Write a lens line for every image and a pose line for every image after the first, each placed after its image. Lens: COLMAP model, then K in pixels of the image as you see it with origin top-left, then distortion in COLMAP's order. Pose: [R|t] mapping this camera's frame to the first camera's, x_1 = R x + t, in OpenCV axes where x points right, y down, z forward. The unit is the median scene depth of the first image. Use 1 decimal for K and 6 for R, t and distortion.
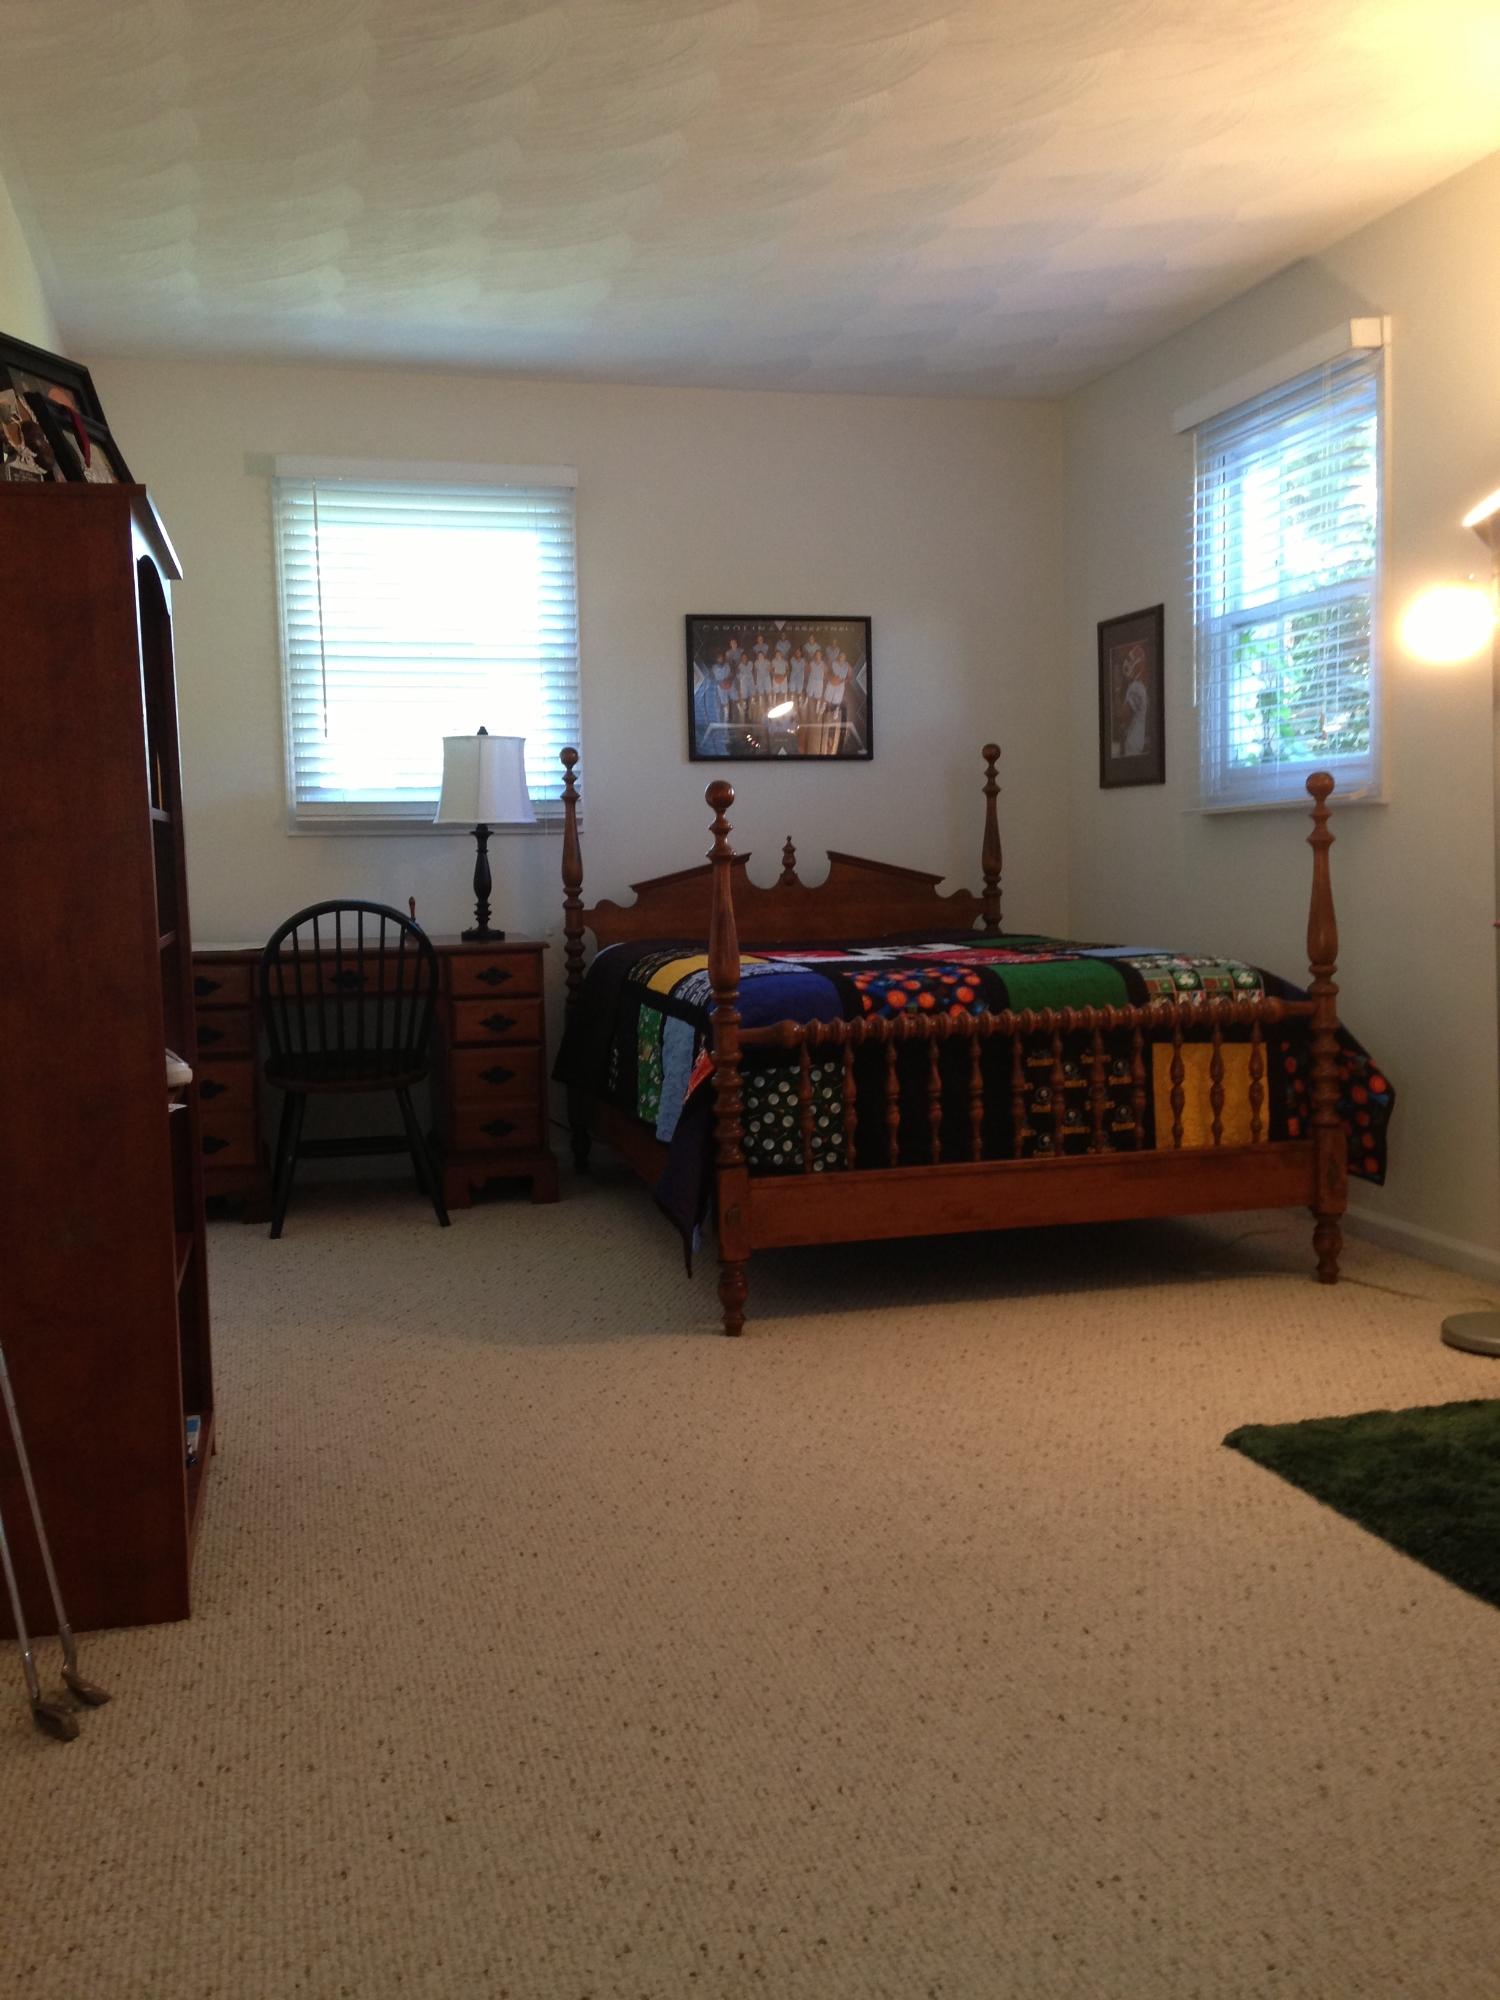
lens RADIAL K [[1848.7, 0, 750.0], [0, 1848.7, 1000.0], [0, 0, 1]] dist [0.054599, -0.021874]
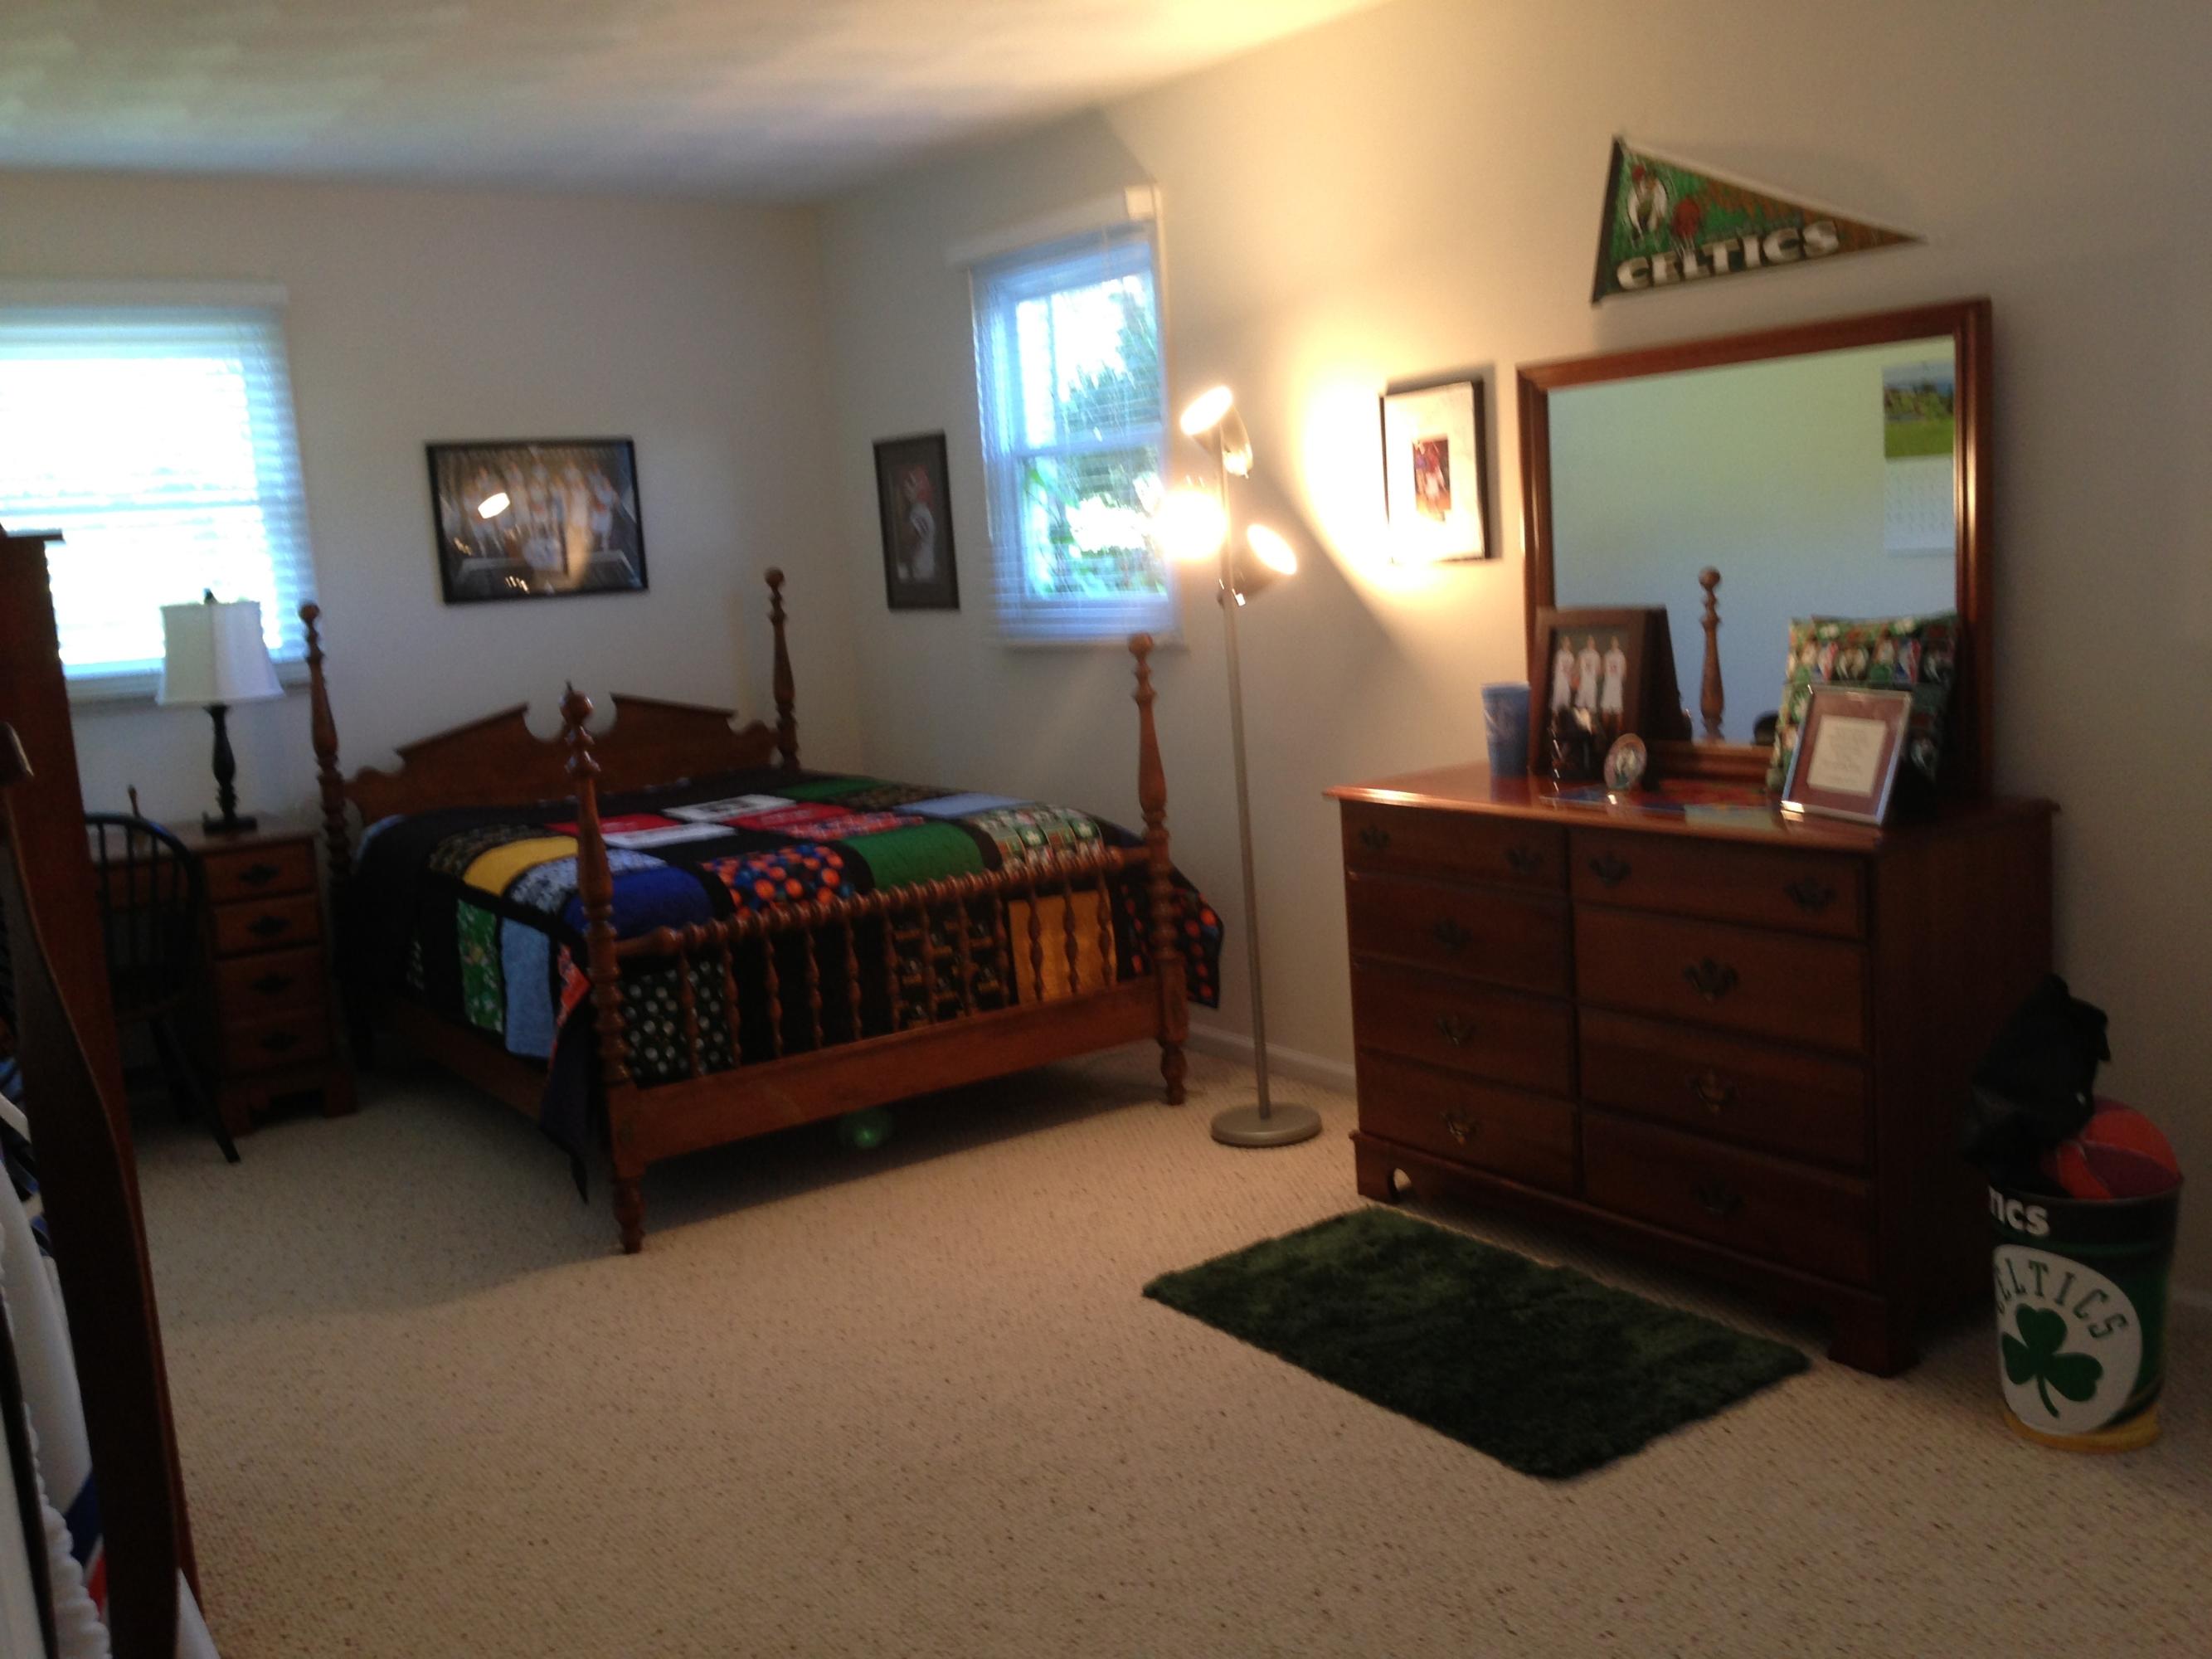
lens RADIAL K [[2065.3, 0, 1106.0], [0, 2065.3, 829.5], [0, 0, 1]] dist [0.020025, 0.180765]
pose [[0.936307, -0.093979, 0.338373, -0.120228], [0.073902, 0.994680, 0.071766, -0.097743], [-0.343317, -0.042189, 0.938271, -0.101922]]
